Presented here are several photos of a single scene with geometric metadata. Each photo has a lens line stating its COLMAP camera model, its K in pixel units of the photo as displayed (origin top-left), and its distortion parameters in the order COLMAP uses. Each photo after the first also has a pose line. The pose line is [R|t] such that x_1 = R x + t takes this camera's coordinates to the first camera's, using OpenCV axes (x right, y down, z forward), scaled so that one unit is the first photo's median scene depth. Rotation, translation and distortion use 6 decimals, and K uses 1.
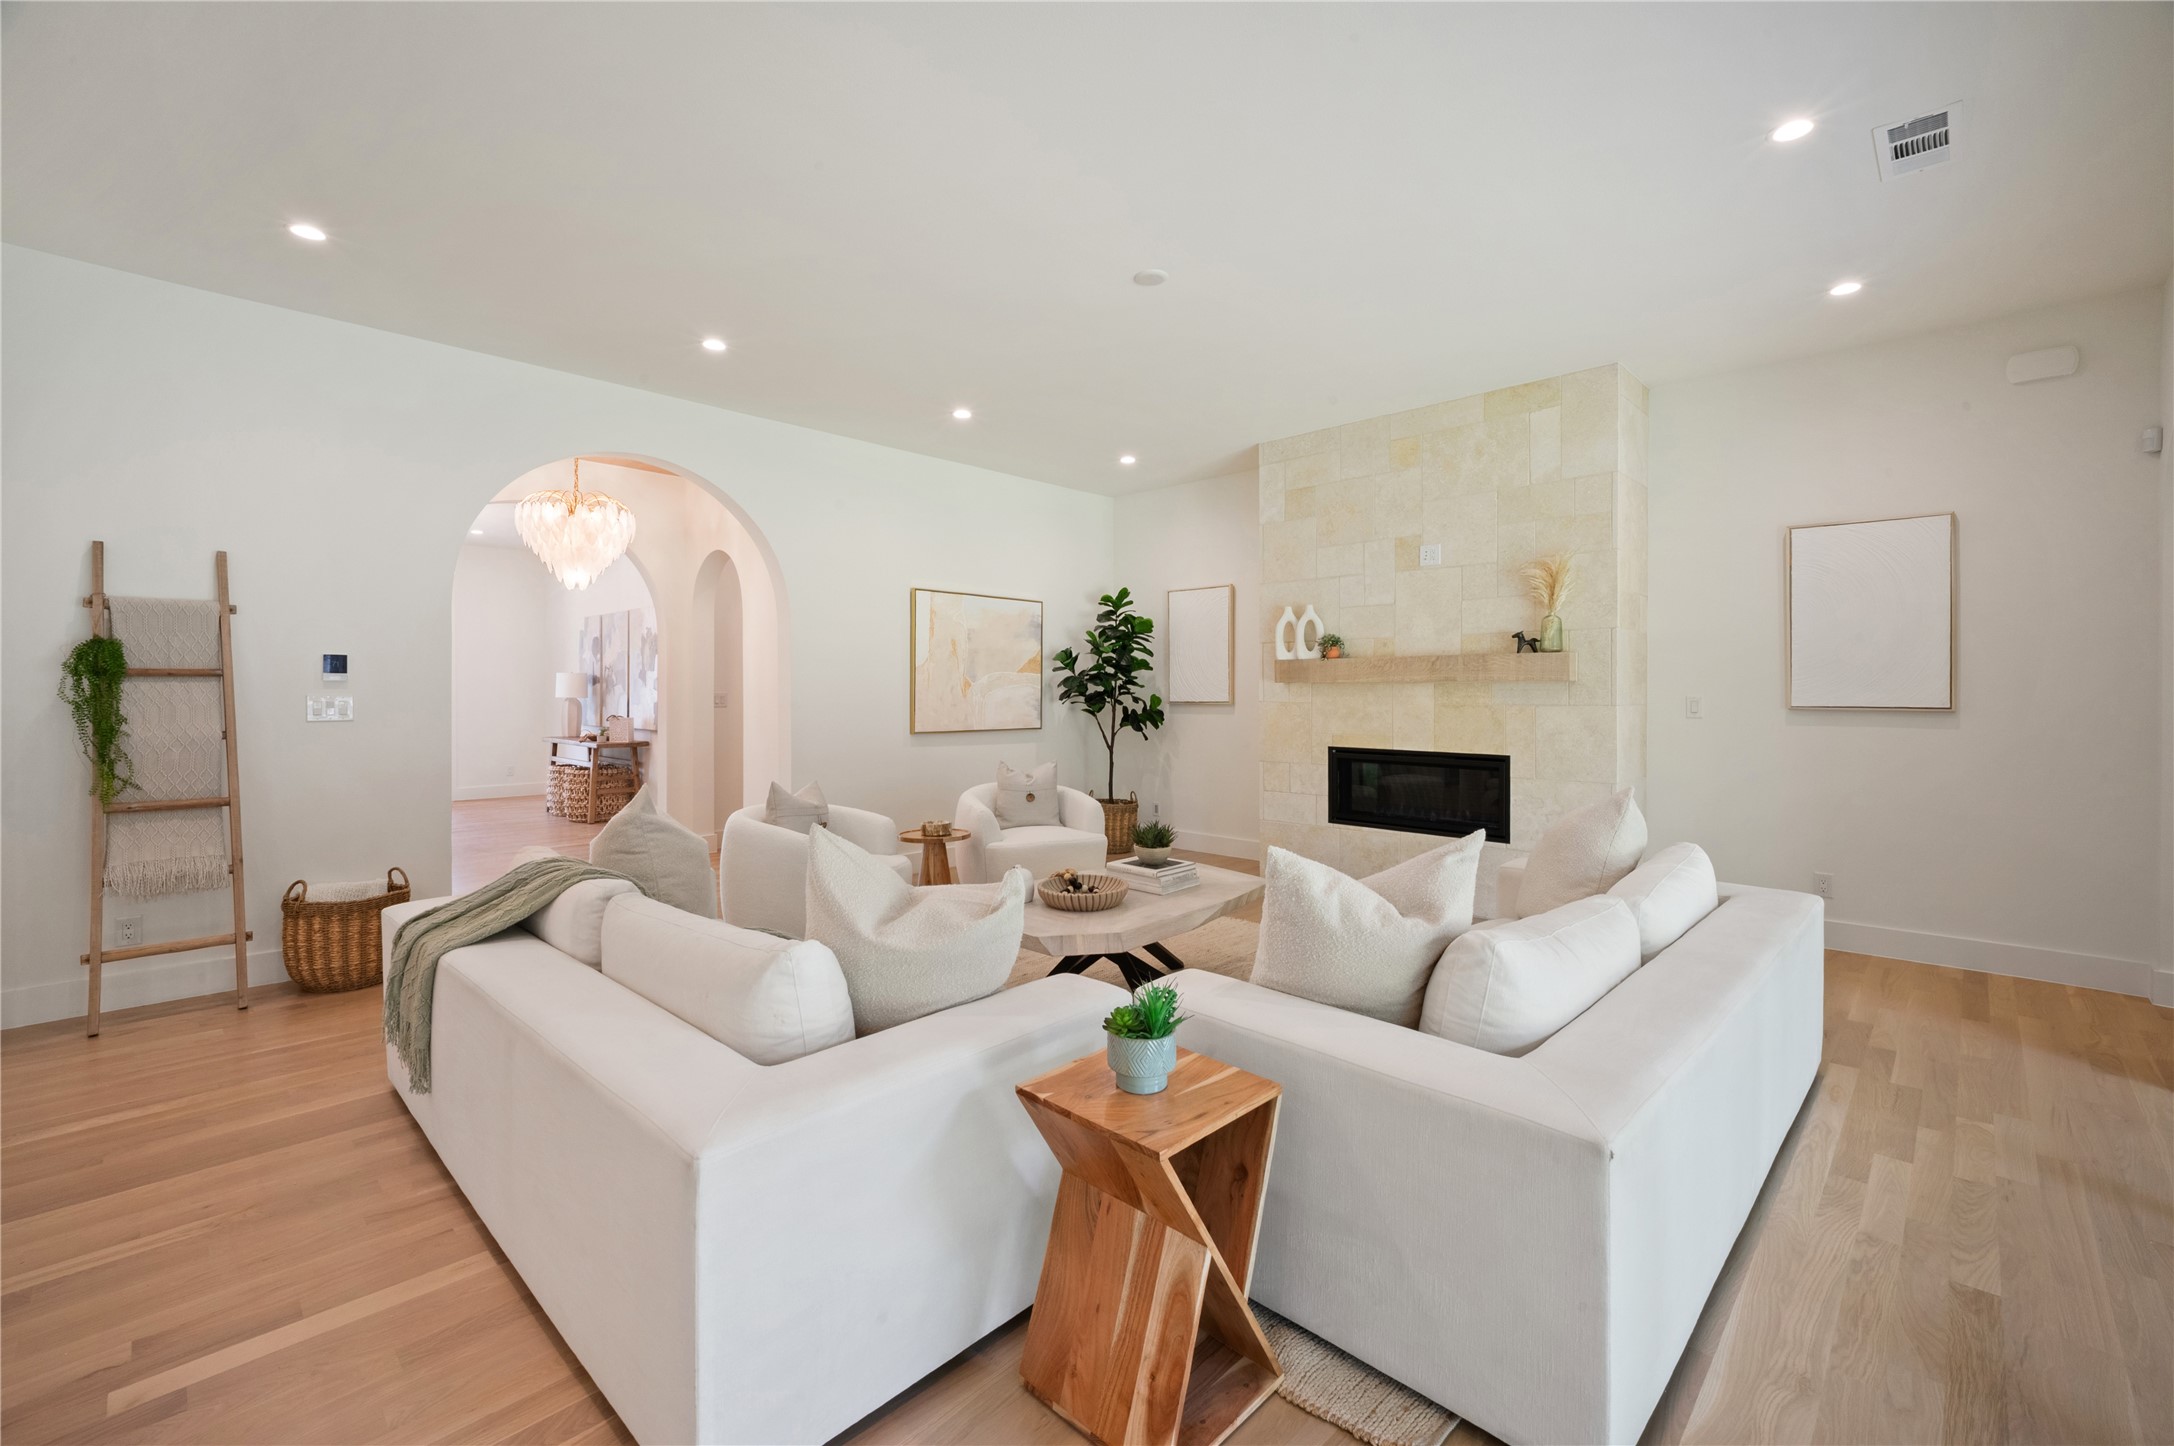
lens RADIAL K [[914.1, 0, 1105.2], [0, 914.1, 701.7], [0, 0, 1]] dist [0.021213, 0.000280]
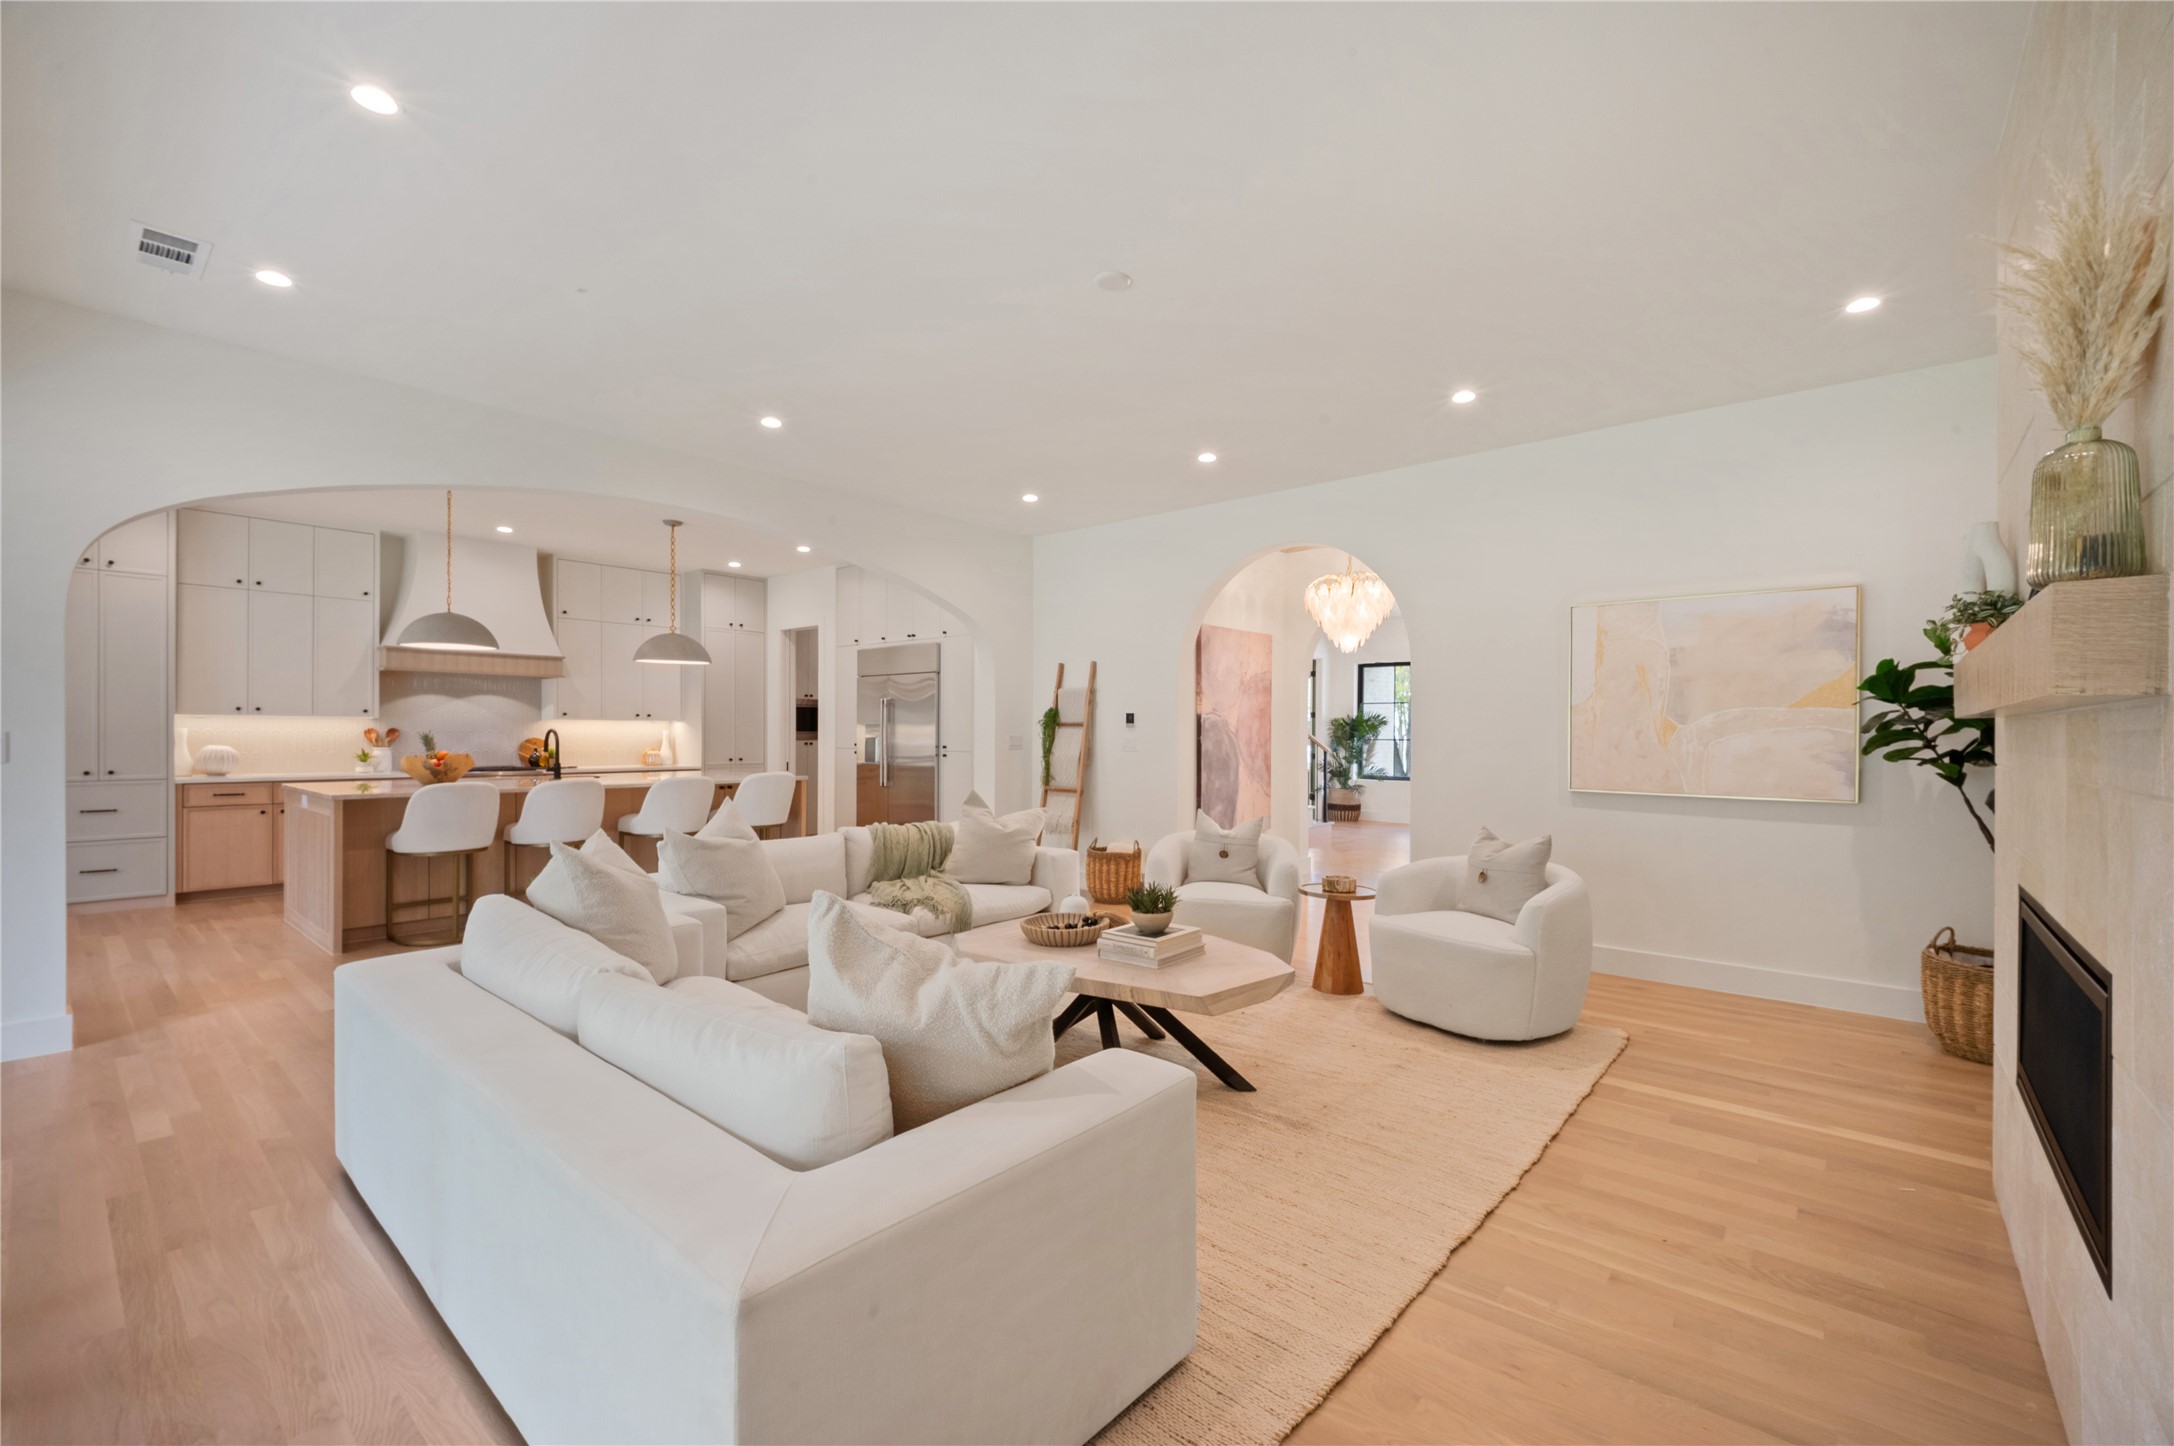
lens RADIAL K [[914.1, 0, 1100.9], [0, 914.1, 731.6], [0, 0, 1]] dist [0.021213, 0.000280]
pose [[0.045767, -0.000234, -0.998952, 0.852721], [-0.015538, 0.999879, -0.000946, -0.013018], [0.998831, 0.015565, 0.045758, 0.834159]]
